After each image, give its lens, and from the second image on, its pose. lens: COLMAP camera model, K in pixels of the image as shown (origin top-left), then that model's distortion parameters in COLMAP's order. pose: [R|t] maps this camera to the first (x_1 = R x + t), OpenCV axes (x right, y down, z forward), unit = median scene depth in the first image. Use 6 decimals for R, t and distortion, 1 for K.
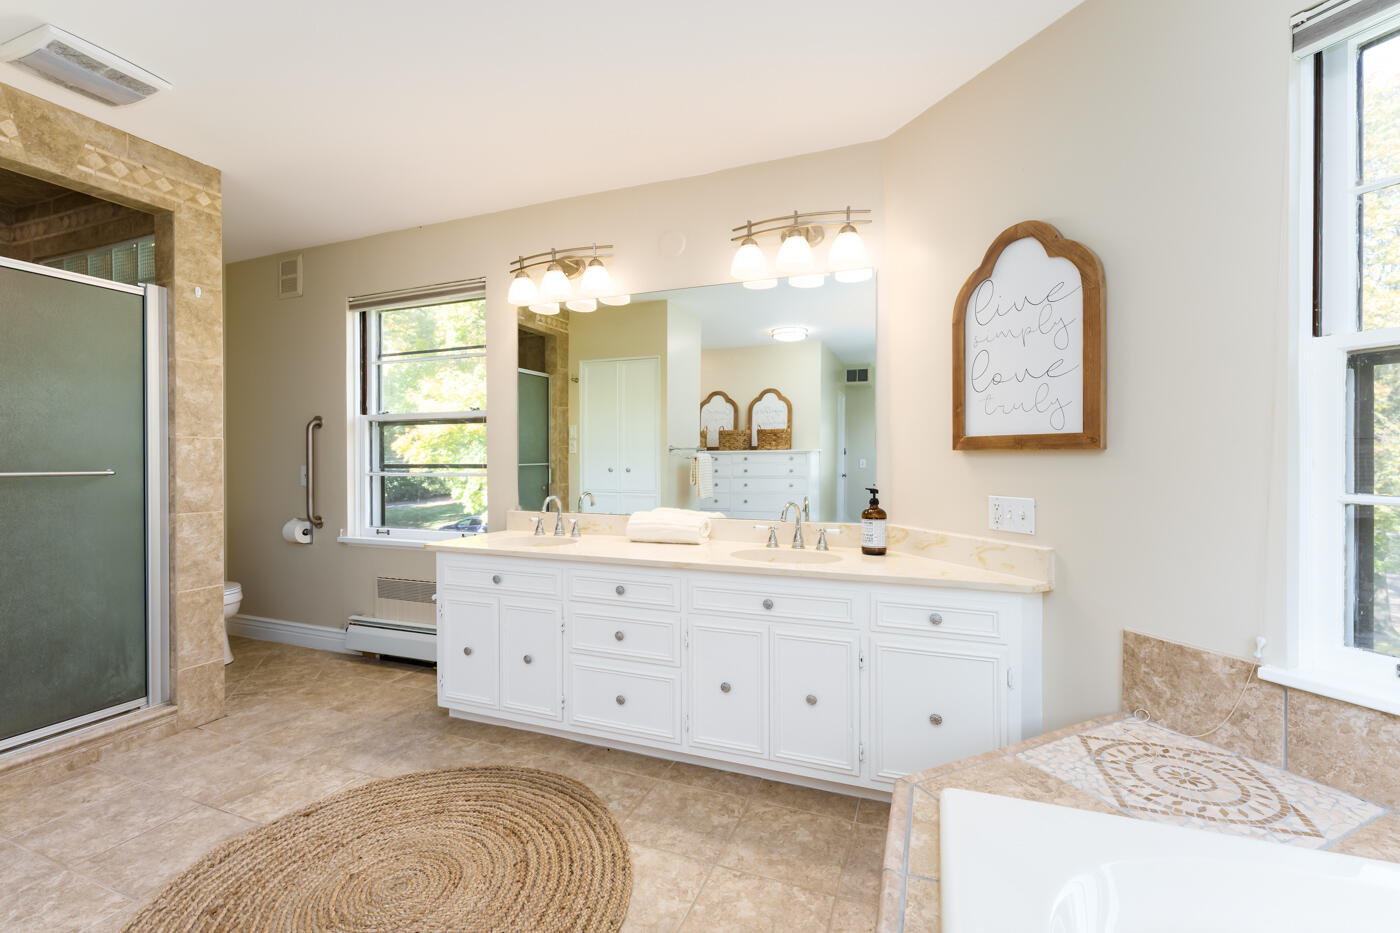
lens RADIAL K [[589.6, 0, 700.0], [0, 589.6, 466.5], [0, 0, 1]] dist [-0.000016, 0.000001]
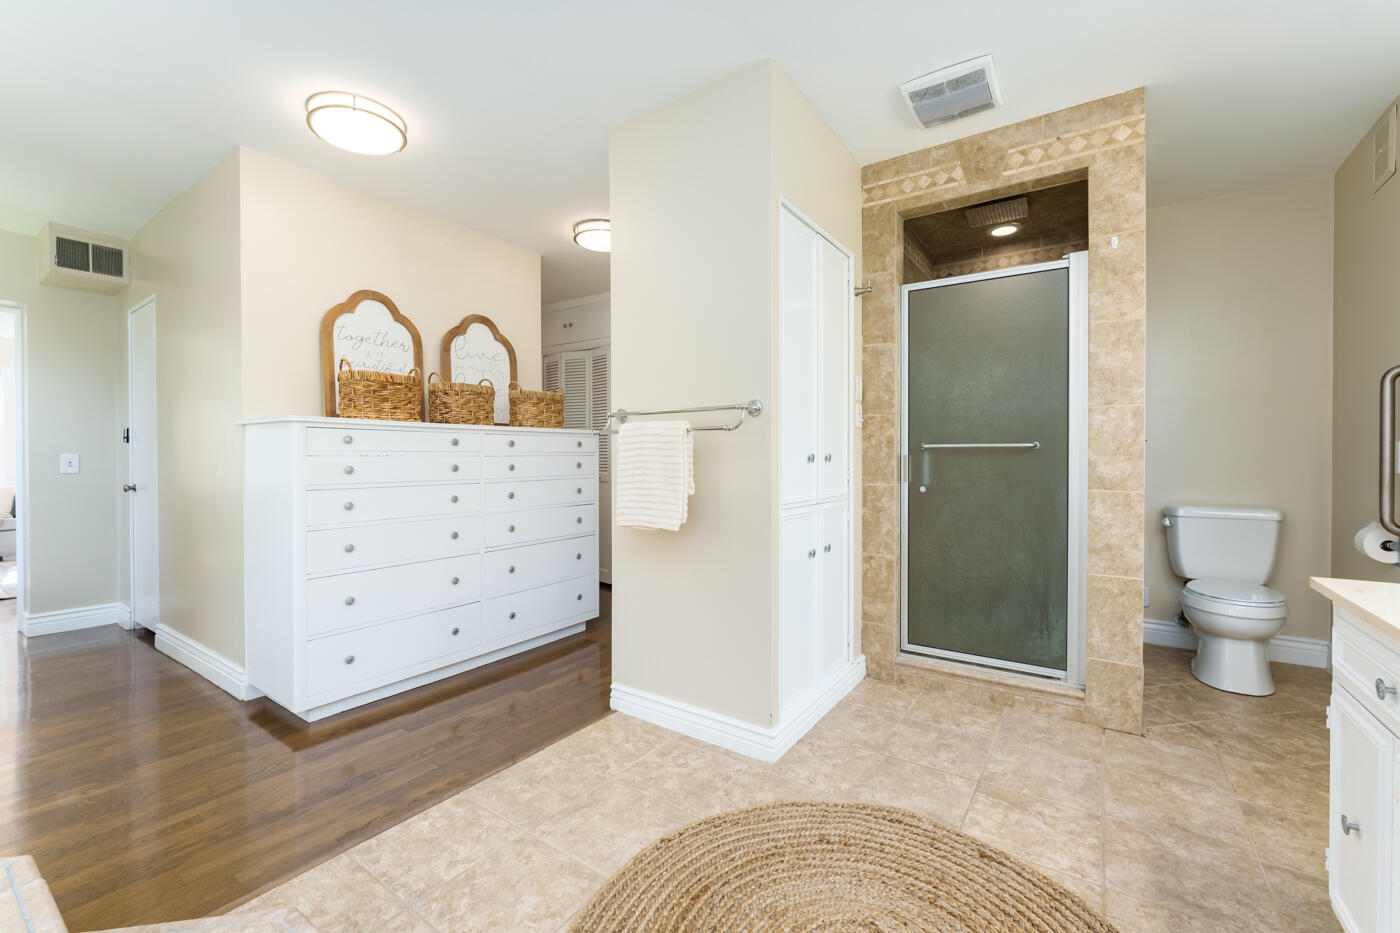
lens RADIAL K [[587.3, 0, 700.1], [0, 587.3, 462.7], [0, 0, 1]] dist [-0.001976, -0.000059]
pose [[-0.225002, 0.010752, -0.974299, 0.160000], [-0.011821, 0.999835, 0.013763, 0.032816], [0.974287, 0.014614, -0.224838, 0.619669]]
